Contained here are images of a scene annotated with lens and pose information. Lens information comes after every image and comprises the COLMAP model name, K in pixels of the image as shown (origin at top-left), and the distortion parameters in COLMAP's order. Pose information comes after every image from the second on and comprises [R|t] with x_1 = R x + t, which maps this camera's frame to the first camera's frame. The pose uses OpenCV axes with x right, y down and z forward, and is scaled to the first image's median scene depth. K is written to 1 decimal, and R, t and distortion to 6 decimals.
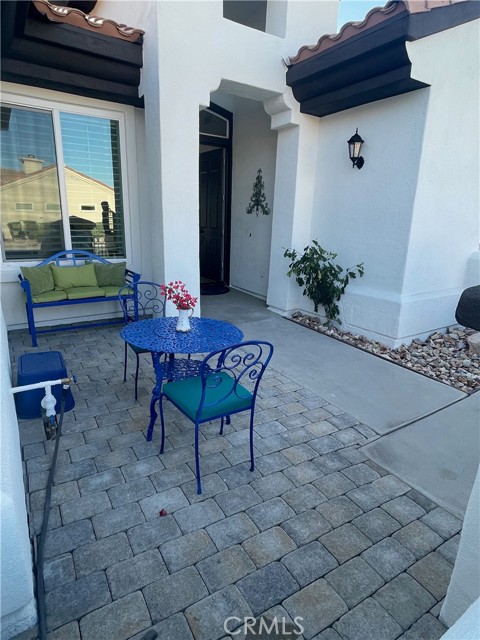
lens RADIAL K [[362.0, 0, 235.6], [0, 362.0, 318.8], [0, 0, 1]] dist [0.005564, 0.004348]
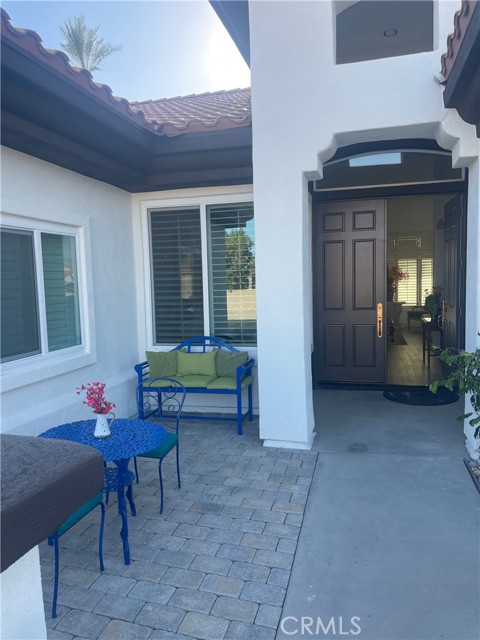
lens RADIAL K [[478.5, 0, 241.6], [0, 478.5, 321.5], [0, 0, 1]] dist [0.043542, -0.049623]
pose [[0.683034, 0.016968, -0.730190, 0.565613], [-0.157046, 0.979758, -0.124137, -0.088376], [0.713303, 0.199463, 0.671873, 0.215134]]
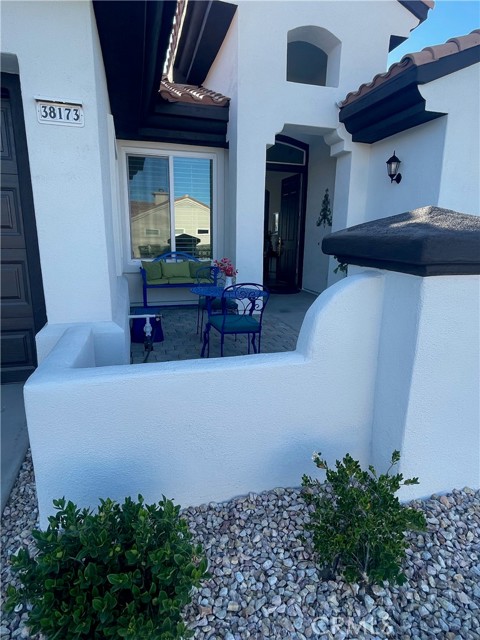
lens RADIAL K [[362.0, 0, 240.8], [0, 362.0, 319.7], [0, 0, 1]] dist [0.005564, 0.004348]
pose [[0.961756, 0.046307, -0.269965, 0.190987], [-0.062463, 0.996715, -0.051561, 0.135179], [0.266691, 0.066452, 0.961489, -0.273184]]
